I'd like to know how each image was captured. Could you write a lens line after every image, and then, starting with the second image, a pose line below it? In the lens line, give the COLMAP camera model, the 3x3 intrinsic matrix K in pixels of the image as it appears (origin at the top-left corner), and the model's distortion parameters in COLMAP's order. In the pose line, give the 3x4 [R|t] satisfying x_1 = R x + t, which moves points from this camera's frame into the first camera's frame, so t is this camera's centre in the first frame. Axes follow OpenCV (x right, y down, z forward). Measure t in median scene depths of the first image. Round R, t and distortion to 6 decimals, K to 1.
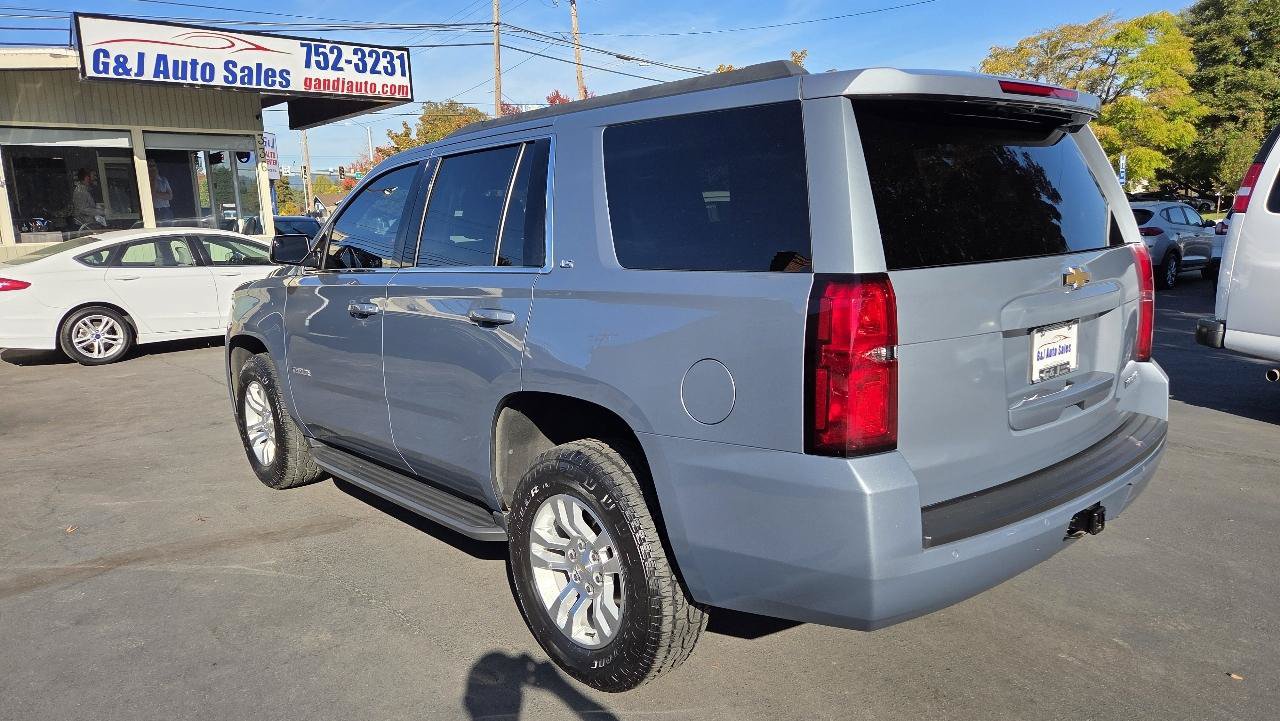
lens RADIAL K [[843.9, 0, 645.6], [0, 843.9, 349.5], [0, 0, 1]] dist [0.077066, -0.054730]
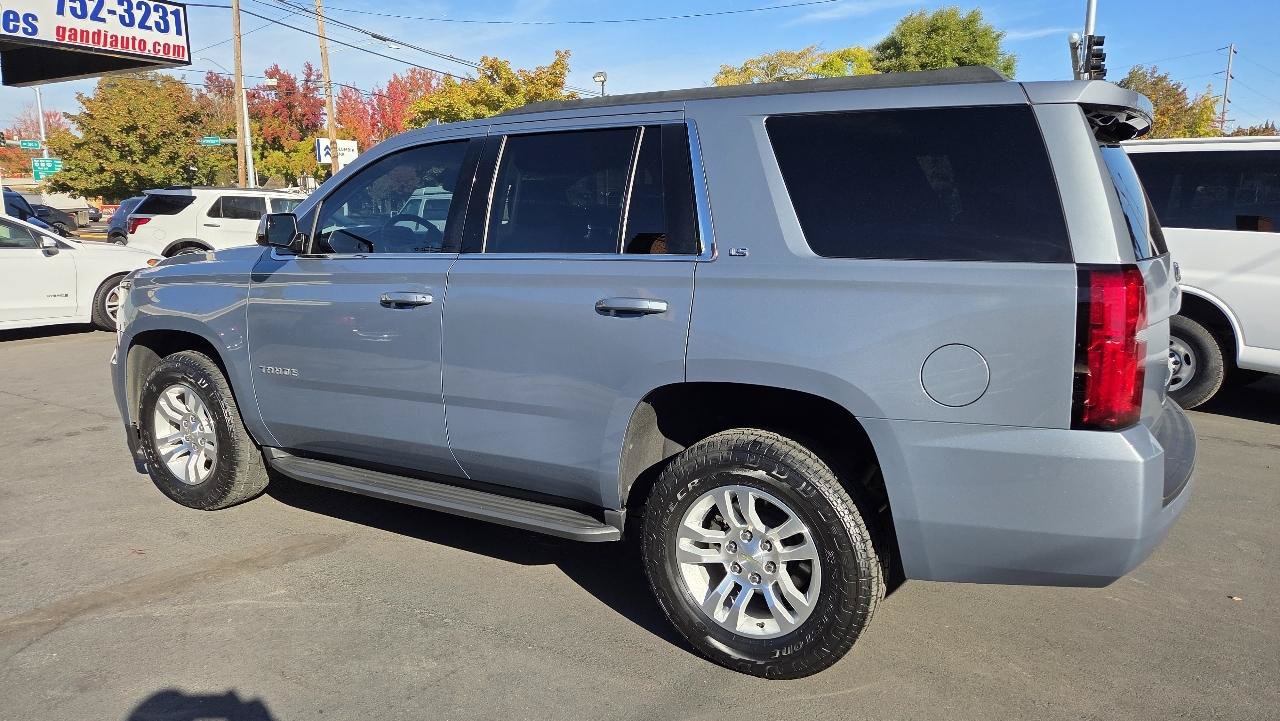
lens RADIAL K [[837.6, 0, 654.9], [0, 837.6, 337.7], [0, 0, 1]] dist [0.074539, -0.051311]
pose [[0.950681, -0.012145, 0.309931, -0.113331], [0.014173, 0.999890, -0.004293, 0.000408], [-0.309845, 0.008474, 0.950749, 0.022118]]
